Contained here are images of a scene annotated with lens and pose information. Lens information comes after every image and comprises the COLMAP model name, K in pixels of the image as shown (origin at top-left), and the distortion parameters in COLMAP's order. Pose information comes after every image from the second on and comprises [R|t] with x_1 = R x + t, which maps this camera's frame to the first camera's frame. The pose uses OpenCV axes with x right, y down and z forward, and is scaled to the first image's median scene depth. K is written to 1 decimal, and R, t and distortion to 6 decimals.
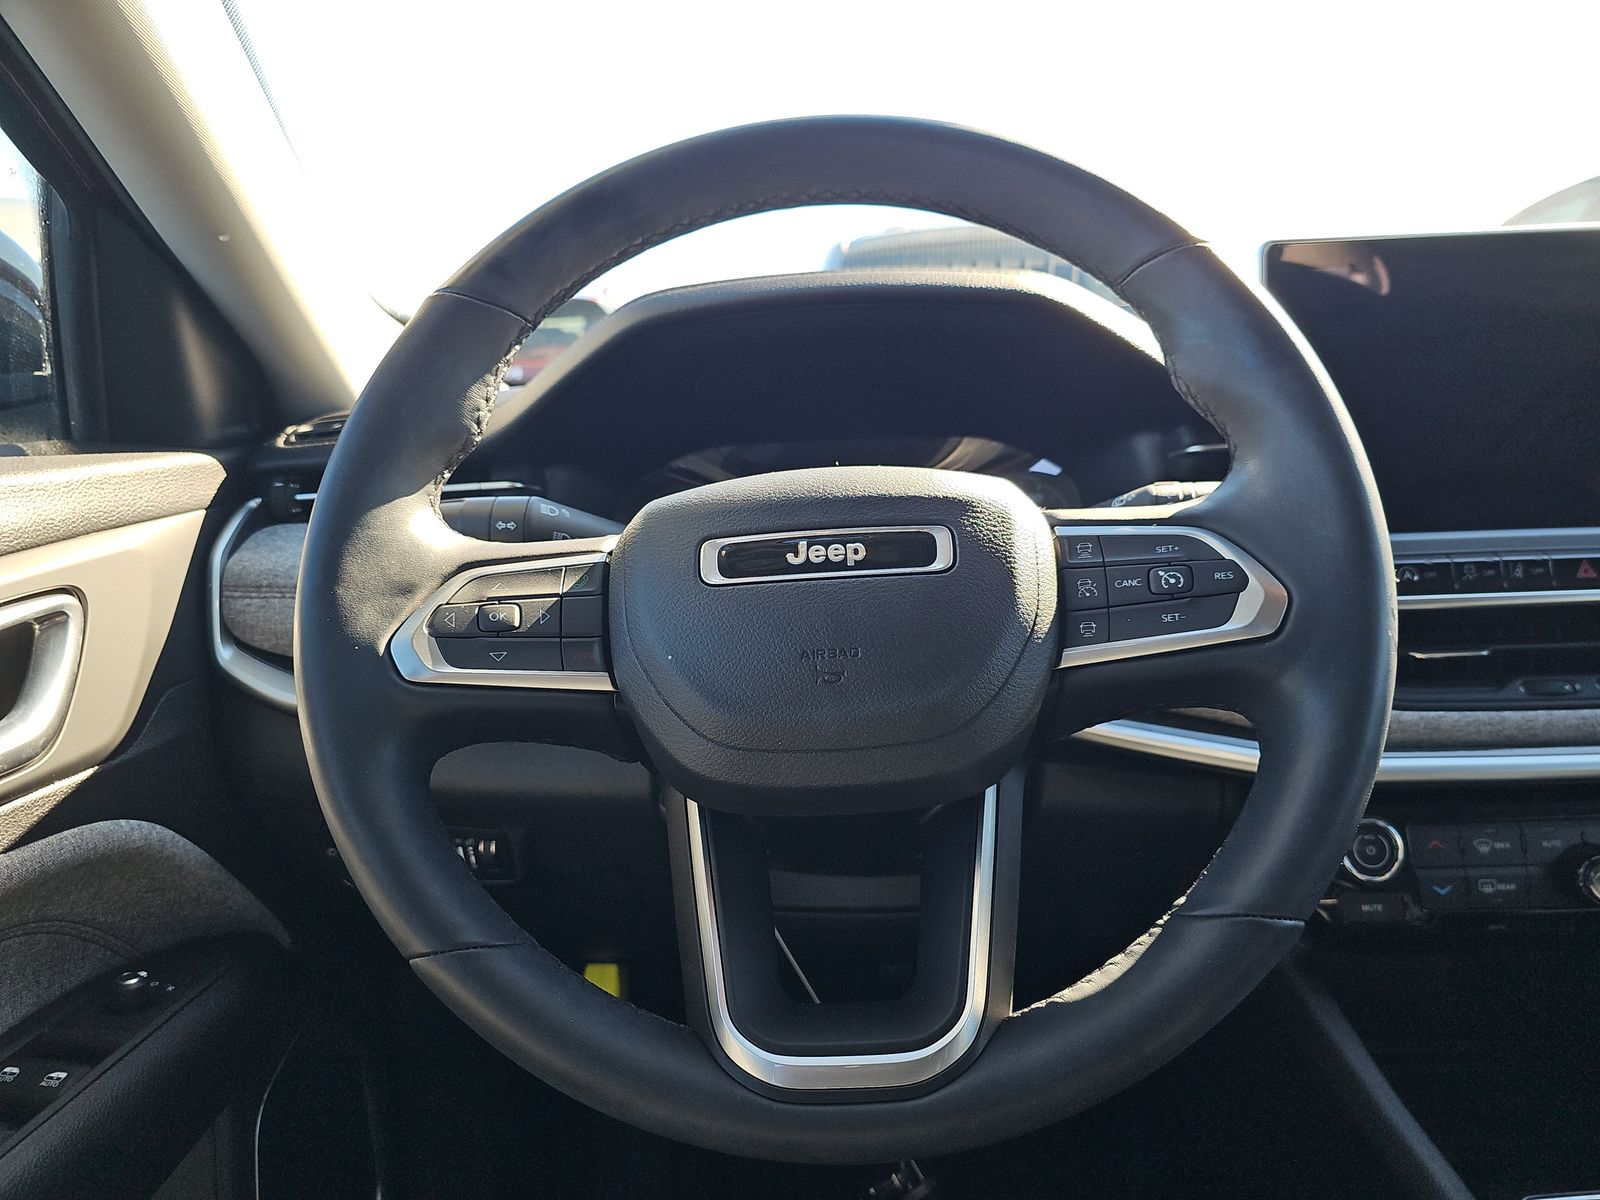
lens RADIAL K [[1056.2, 0, 802.0], [0, 1056.2, 598.0], [0, 0, 1]] dist [-0.003020, -0.014433]
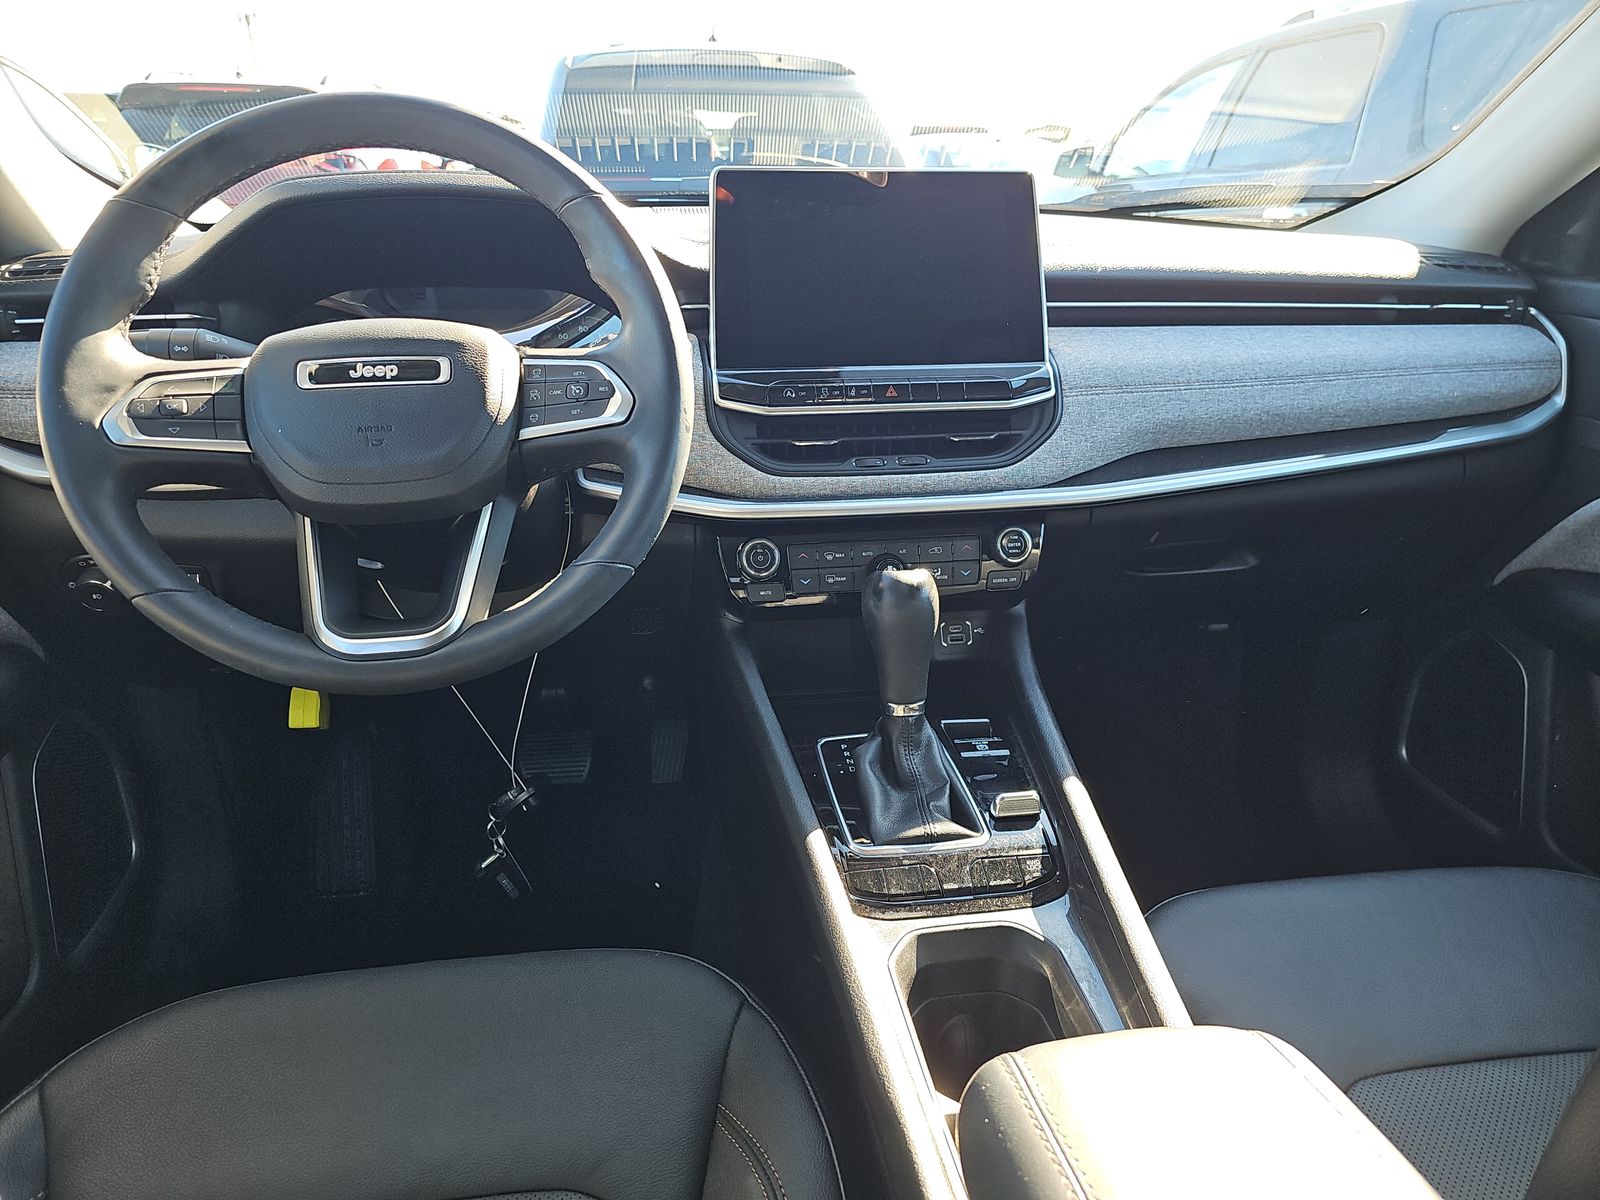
lens RADIAL K [[1056.2, 0, 805.0], [0, 1056.2, 605.8], [0, 0, 1]] dist [-0.003020, -0.014433]
pose [[0.977970, -0.023282, 0.207443, 0.335032], [-0.012688, 0.985294, 0.170398, 0.031800], [-0.208359, -0.169276, 0.963292, -0.856458]]
